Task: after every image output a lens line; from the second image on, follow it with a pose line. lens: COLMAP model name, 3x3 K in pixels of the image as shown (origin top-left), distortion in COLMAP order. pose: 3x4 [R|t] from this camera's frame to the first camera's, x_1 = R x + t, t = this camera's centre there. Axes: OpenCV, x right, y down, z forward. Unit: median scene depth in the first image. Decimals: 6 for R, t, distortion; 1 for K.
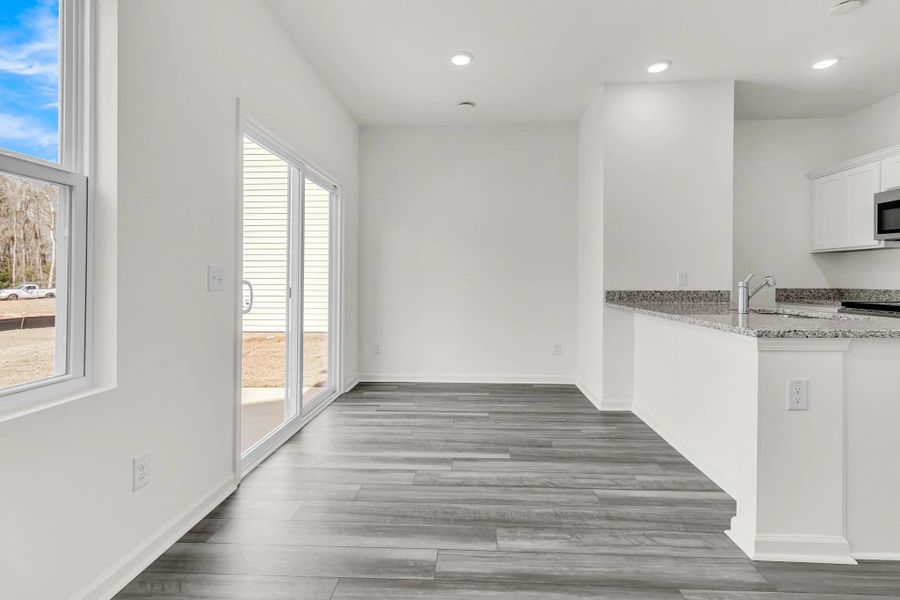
lens RADIAL K [[428.5, 0, 457.6], [0, 428.5, 279.1], [0, 0, 1]] dist [0.000378, -0.000212]
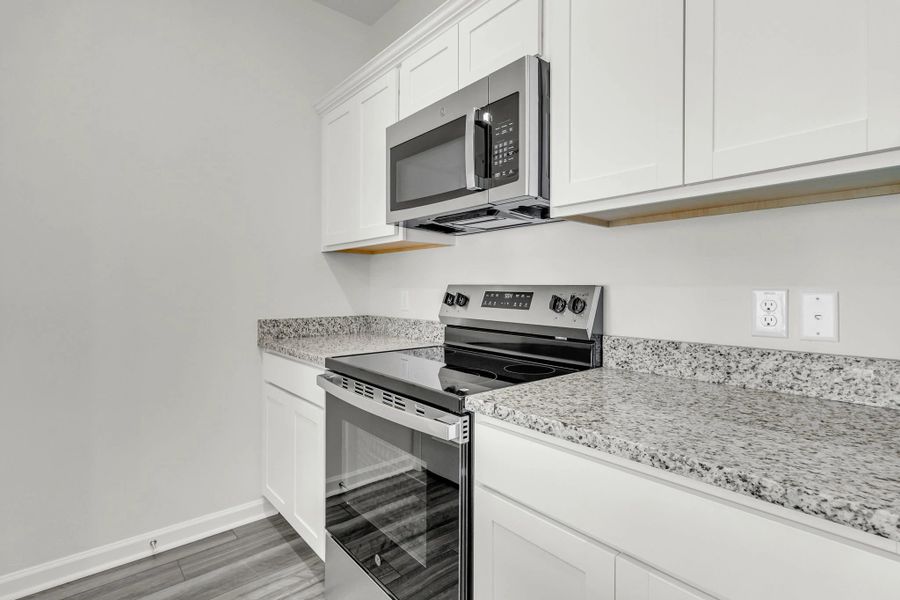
lens RADIAL K [[437.1, 0, 450.0], [0, 437.1, 300.0], [0, 0, 1]] dist [-0.000492, -0.000049]
pose [[0.728939, -0.017770, 0.684348, 0.701832], [0.000583, 0.999679, 0.025337, -0.017667], [-0.684579, -0.018070, 0.728715, 0.603183]]
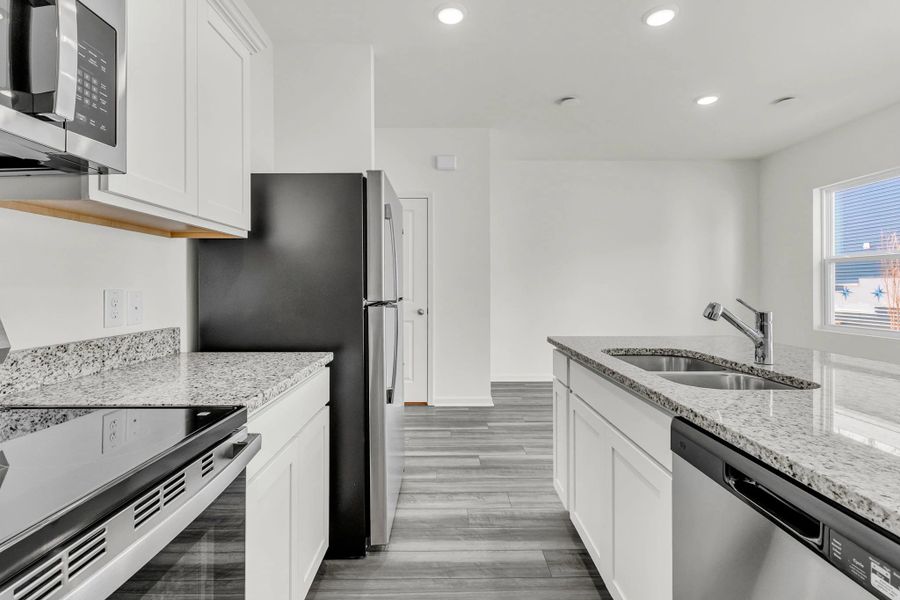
lens RADIAL K [[428.5, 0, 457.6], [0, 428.5, 279.1], [0, 0, 1]] dist [0.000378, -0.000212]
pose [[-0.997453, -0.001492, -0.071307, 0.796543], [-0.000210, 0.999838, -0.017976, -0.019882], [0.071322, -0.017916, -0.997292, 1.105834]]
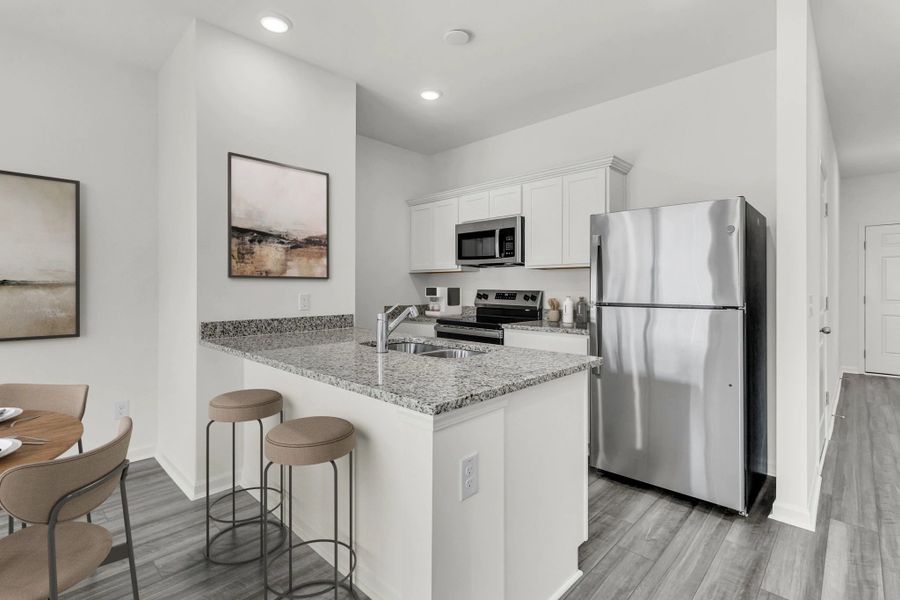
lens RADIAL K [[420.1, 0, 451.2], [0, 420.1, 289.5], [0, 0, 1]] dist [0.000855, 0.000031]
pose [[0.659133, -0.003423, 0.752019, 0.105619], [-0.001333, 0.999983, 0.005720, -0.030496], [-0.752026, -0.004773, 0.659117, 0.260760]]
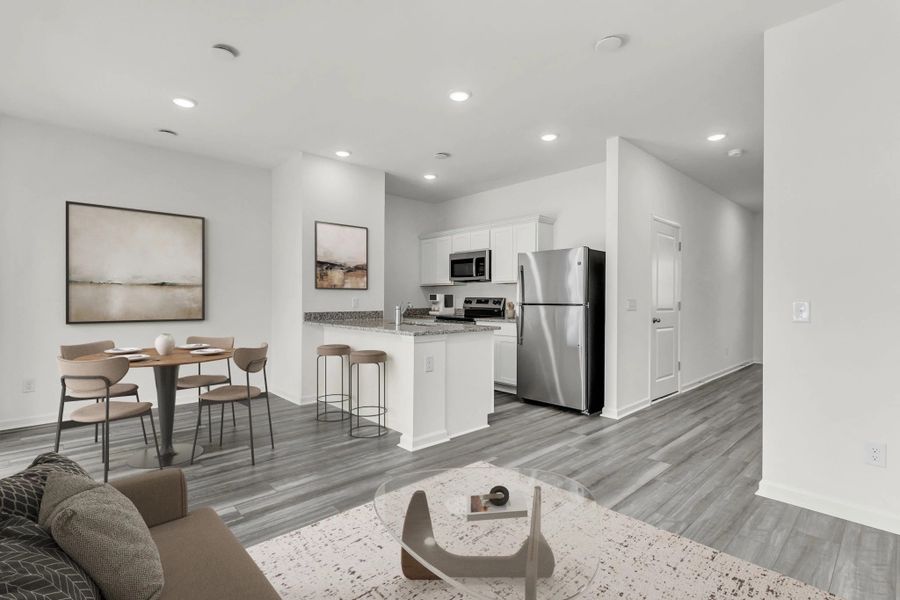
lens RADIAL K [[419.1, 0, 450.0], [0, 419.1, 300.0], [0, 0, 1]] dist [0.000618, -0.000153]
pose [[0.701509, 0.000994, 0.712660, -0.255970], [-0.003283, 0.999993, 0.001838, -0.014901], [-0.712653, -0.003629, 0.701507, -0.211366]]
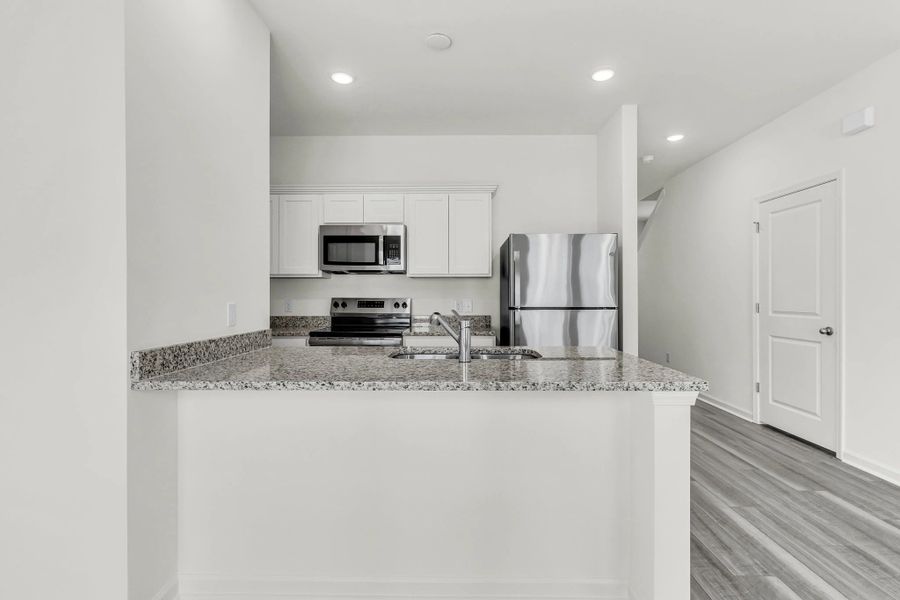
lens RADIAL K [[419.1, 0, 450.0], [0, 419.1, 300.0], [0, 0, 1]] dist [0.000618, -0.000153]
pose [[-0.025216, -0.007102, 0.999657, -0.058628], [0.002334, 0.999972, 0.007163, -0.024593], [-0.999679, 0.002514, -0.025199, 0.727534]]
